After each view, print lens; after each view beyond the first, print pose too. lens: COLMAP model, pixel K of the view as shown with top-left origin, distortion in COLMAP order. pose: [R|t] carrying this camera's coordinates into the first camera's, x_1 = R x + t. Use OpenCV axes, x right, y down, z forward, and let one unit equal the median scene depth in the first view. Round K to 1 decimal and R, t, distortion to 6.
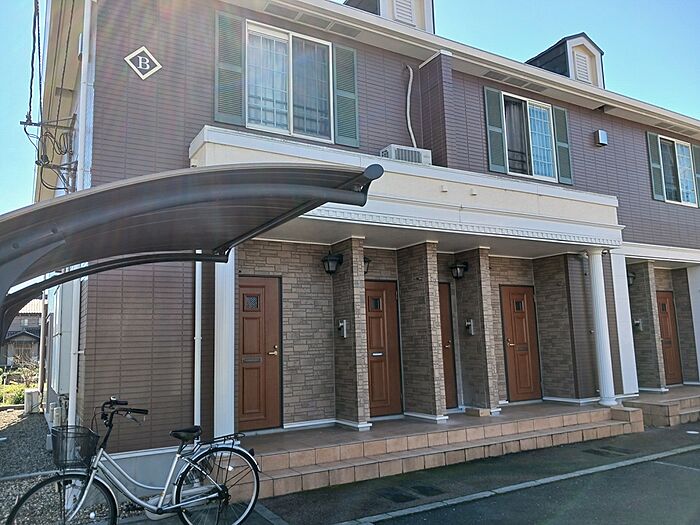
lens RADIAL K [[553.8, 0, 345.7], [0, 553.8, 261.6], [0, 0, 1]] dist [0.054784, -0.087390]
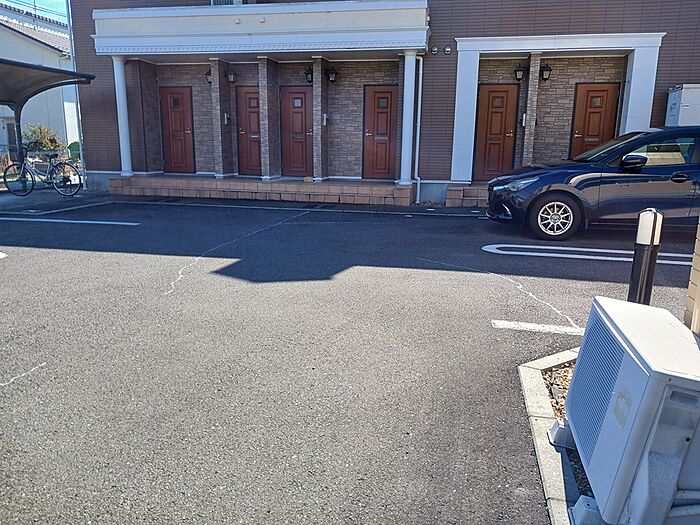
lens RADIAL K [[553.8, 0, 353.0], [0, 553.8, 267.8], [0, 0, 1]] dist [0.054784, -0.087390]
pose [[0.741667, 0.184115, -0.645006, 1.406042], [0.062974, 0.938232, 0.340227, -0.001595], [0.667806, -0.292953, 0.684261, 0.002992]]
